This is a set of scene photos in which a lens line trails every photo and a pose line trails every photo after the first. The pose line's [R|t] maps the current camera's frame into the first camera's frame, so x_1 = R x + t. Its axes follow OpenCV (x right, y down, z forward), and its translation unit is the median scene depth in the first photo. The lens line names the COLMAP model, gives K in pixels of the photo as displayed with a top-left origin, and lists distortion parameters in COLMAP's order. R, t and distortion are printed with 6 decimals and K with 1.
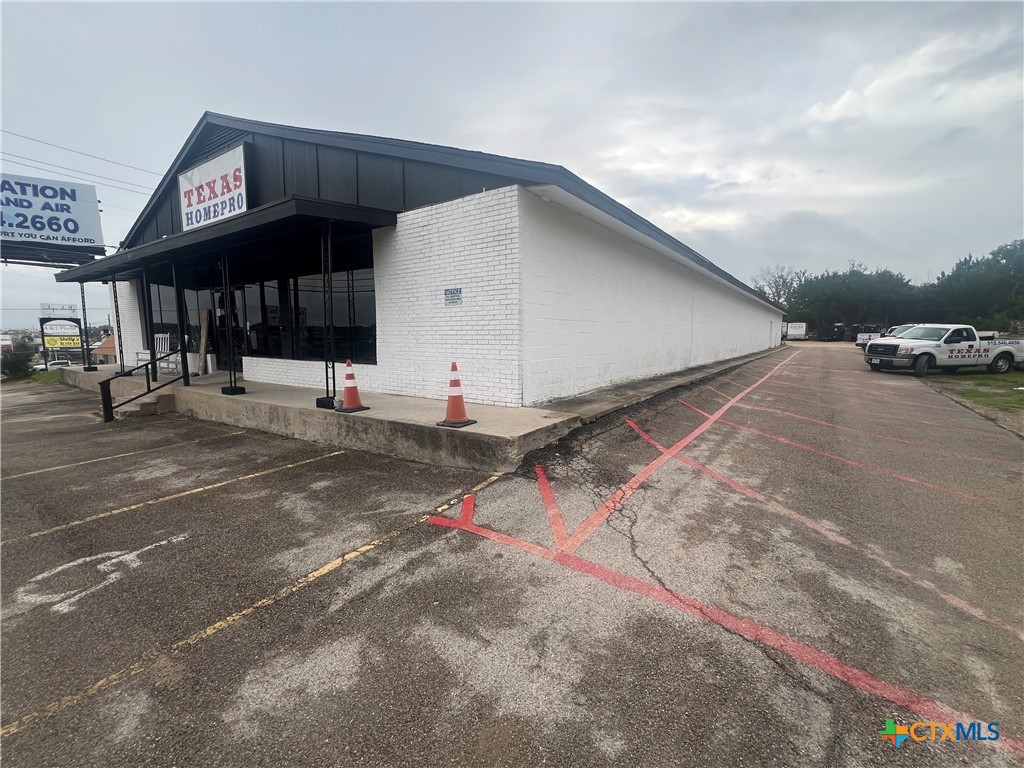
lens RADIAL K [[445.4, 0, 512.0], [0, 445.4, 384.0], [0, 0, 1]] dist [-0.001529, -0.000277]
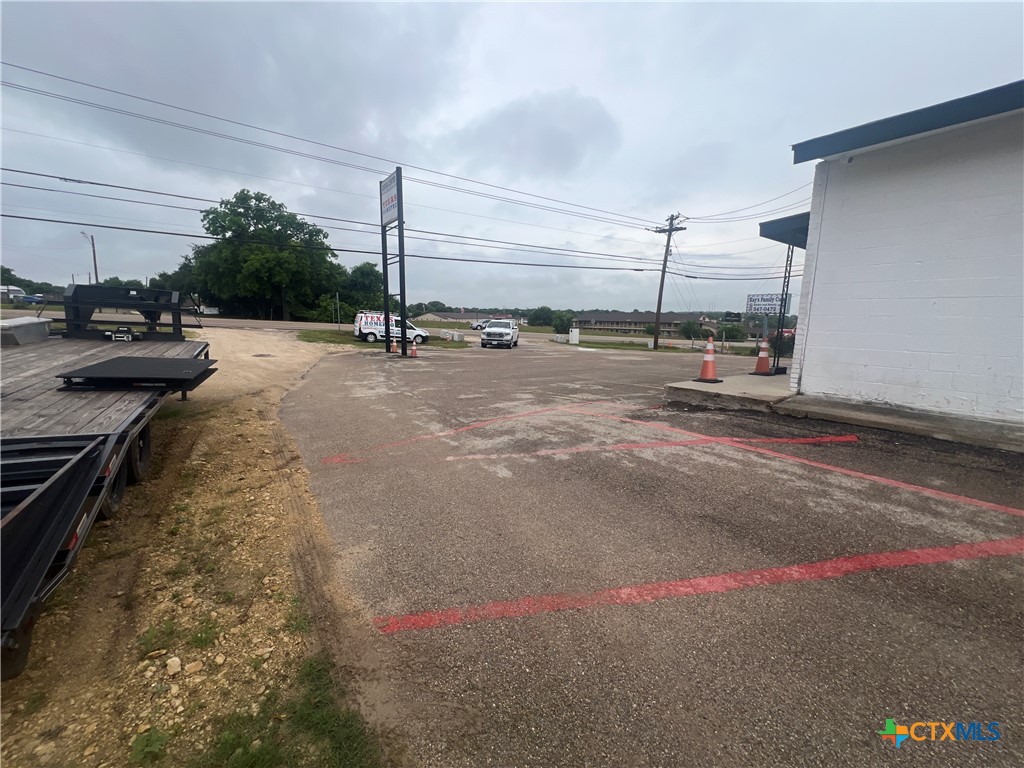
lens RADIAL K [[410.0, 0, 512.0], [0, 410.0, 384.0], [0, 0, 1]] dist [-0.002630, -0.000117]
pose [[-0.318906, 0.148679, -0.936052, 1.417388], [-0.118508, 0.973613, 0.195020, -0.089900], [0.940348, 0.173122, -0.292871, 0.889477]]
